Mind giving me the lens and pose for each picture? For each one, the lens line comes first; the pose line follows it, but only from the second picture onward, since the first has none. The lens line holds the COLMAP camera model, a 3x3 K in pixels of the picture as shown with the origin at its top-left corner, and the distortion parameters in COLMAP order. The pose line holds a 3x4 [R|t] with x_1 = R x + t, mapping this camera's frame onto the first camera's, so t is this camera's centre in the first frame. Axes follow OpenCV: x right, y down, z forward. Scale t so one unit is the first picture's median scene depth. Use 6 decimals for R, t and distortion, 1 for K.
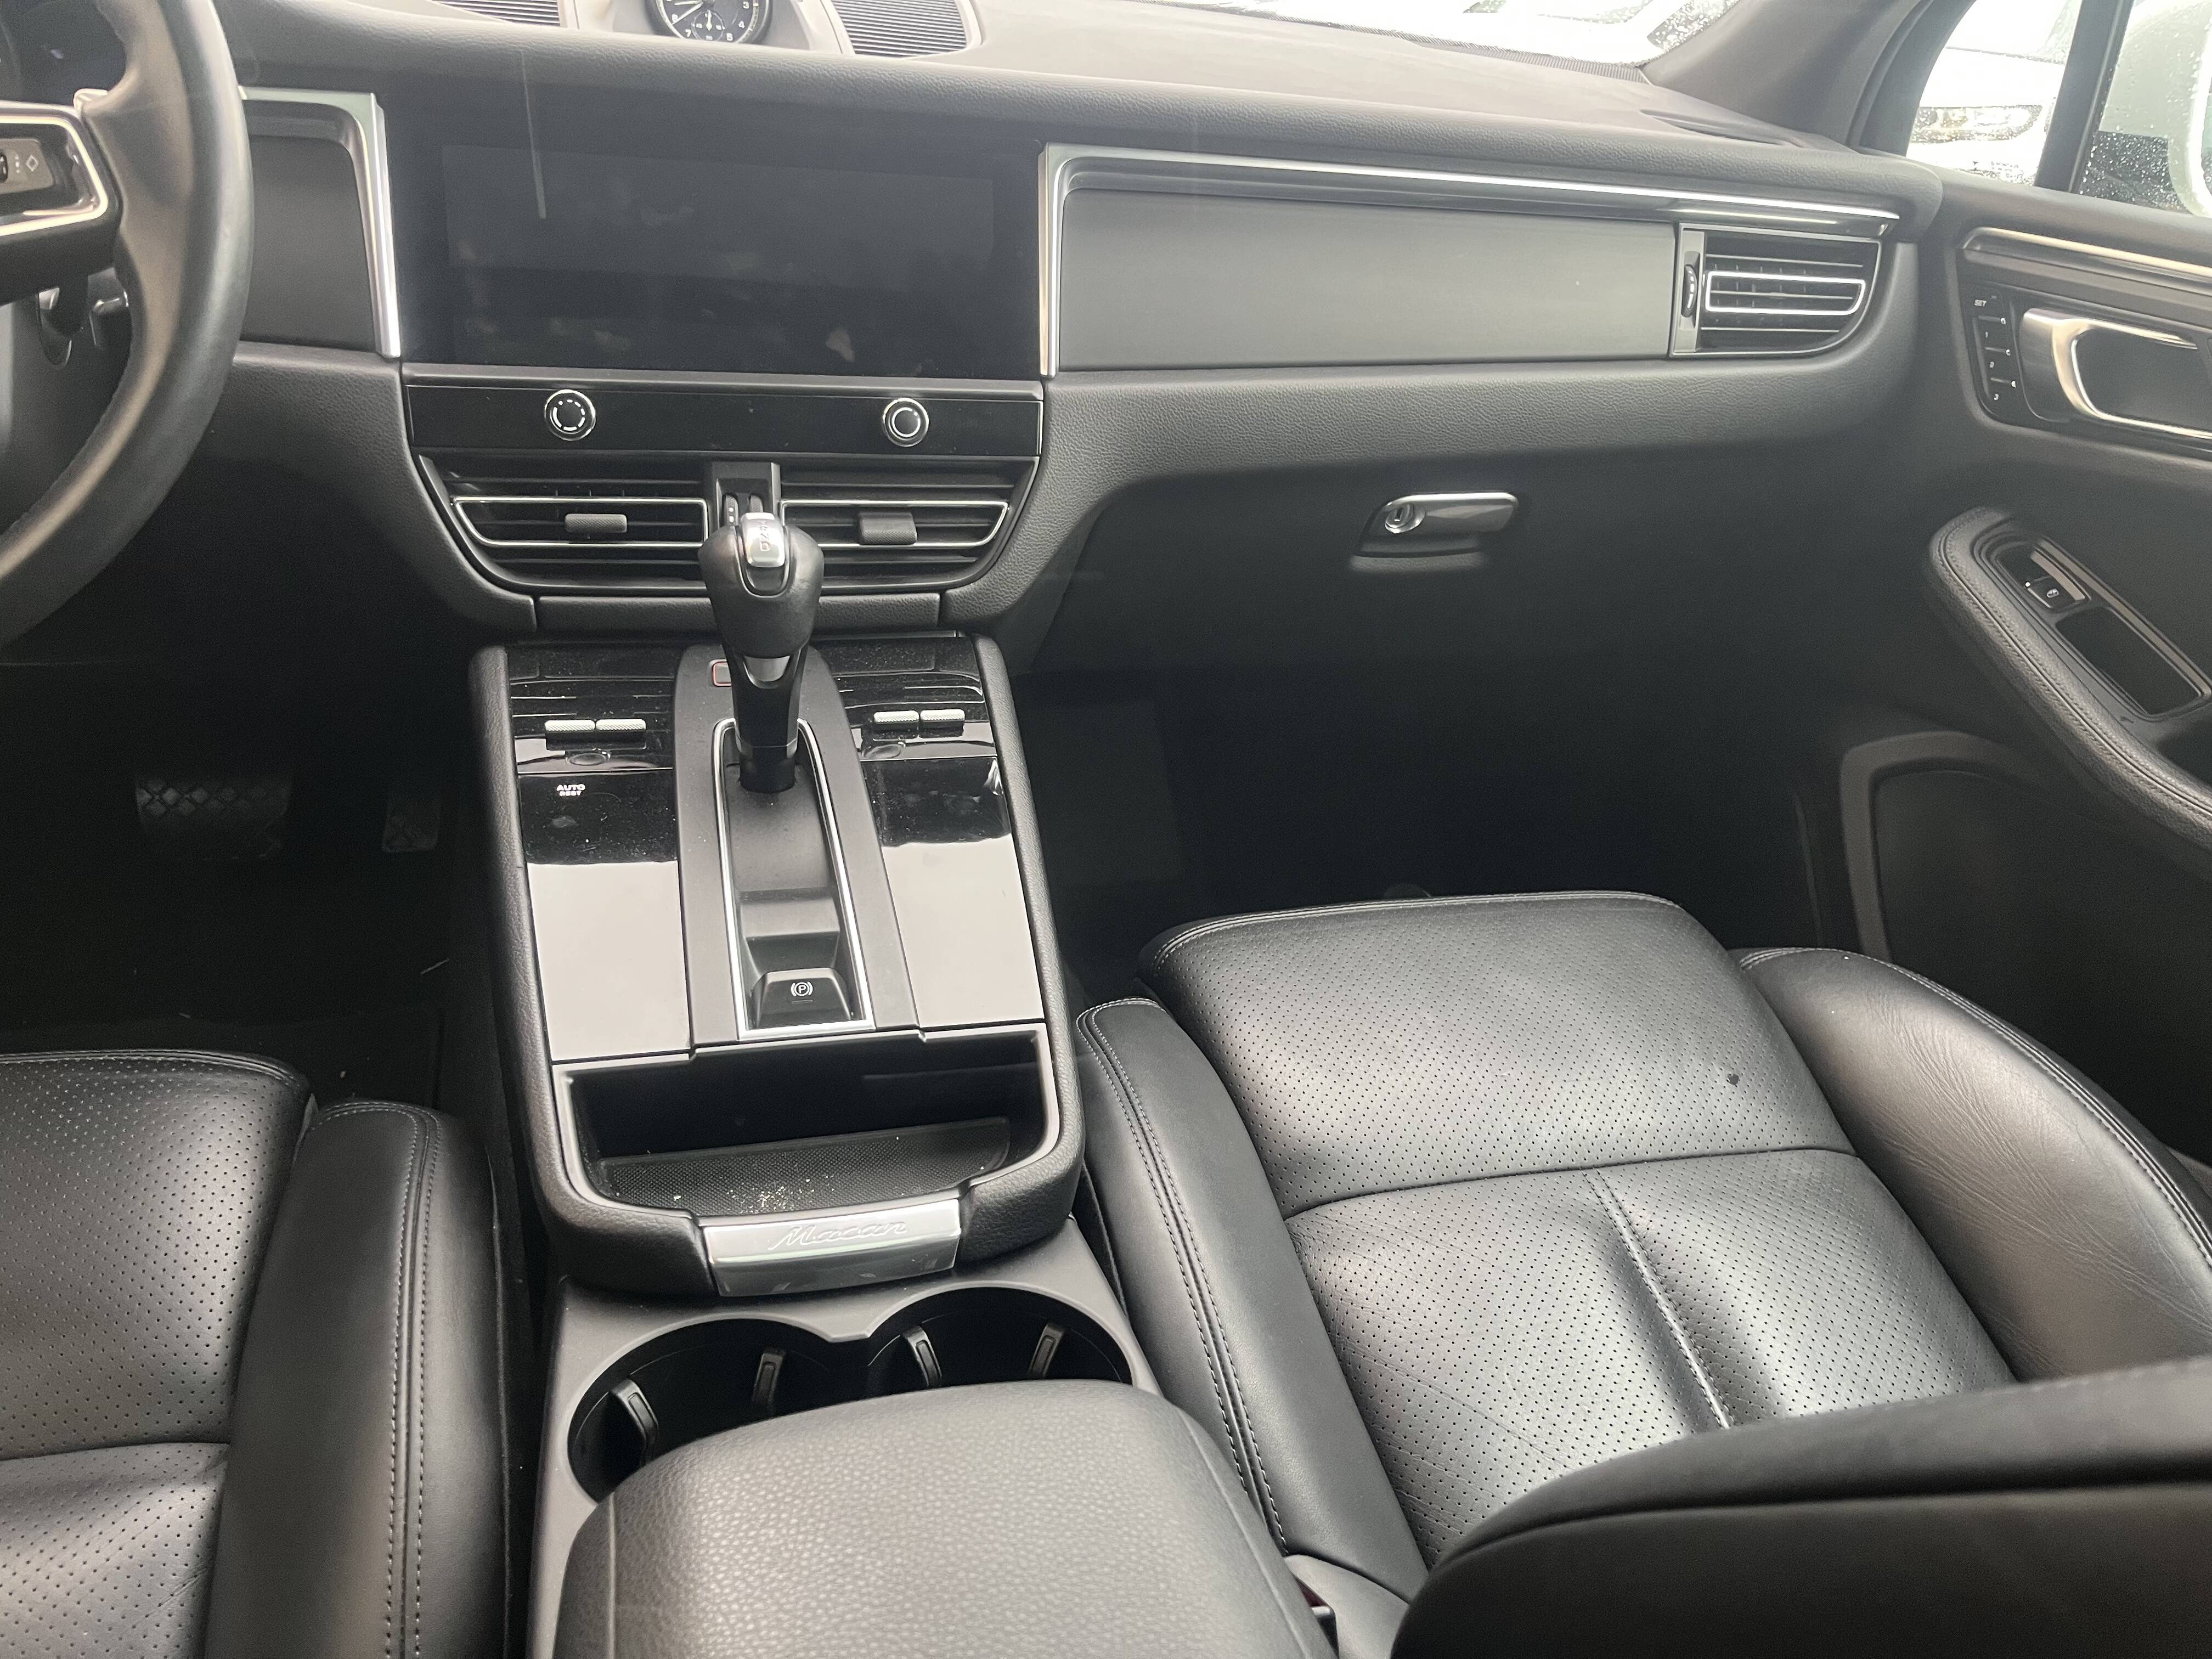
lens RADIAL K [[1674.3, 0, 1106.0], [0, 1674.3, 829.5], [0, 0, 1]] dist [0.064159, -0.113296]
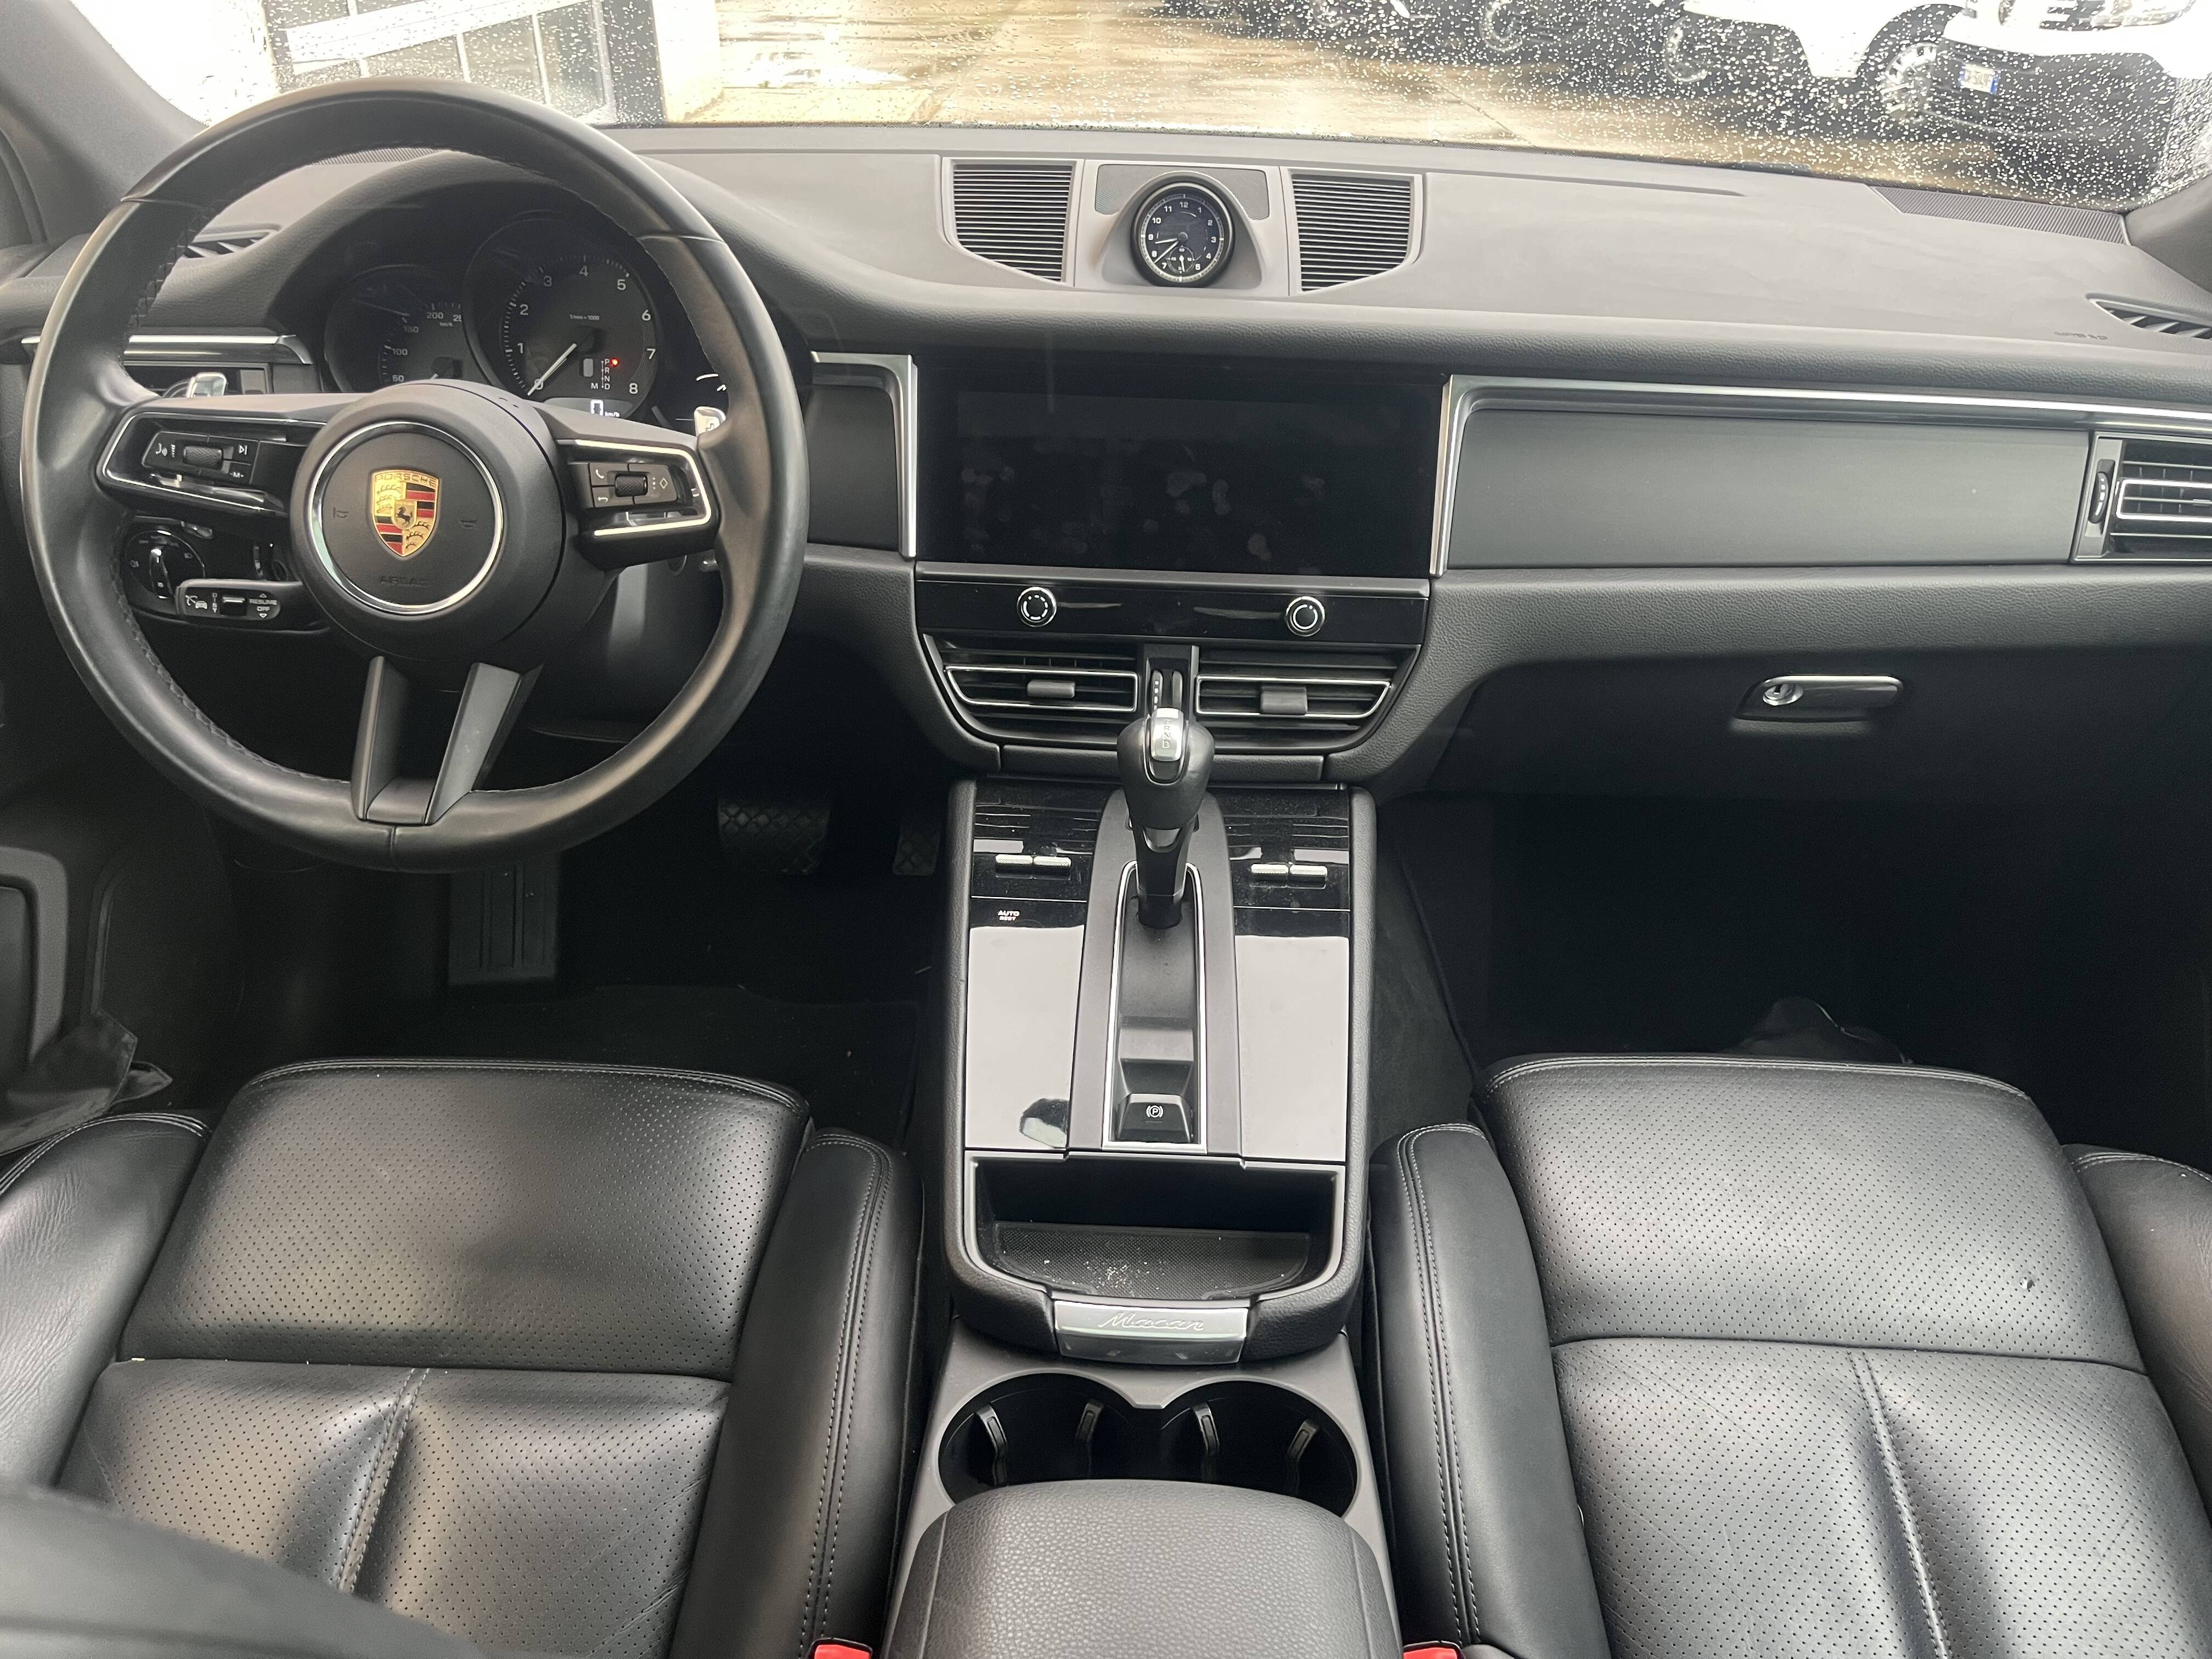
lens RADIAL K [[1671.0, 0, 1106.0], [0, 1671.0, 829.5], [0, 0, 1]] dist [0.025624, -0.003762]
pose [[0.951700, 0.093790, -0.292353, 0.112905], [-0.081439, 0.995205, 0.054163, -0.155038], [0.296031, -0.027738, 0.954775, -0.181003]]
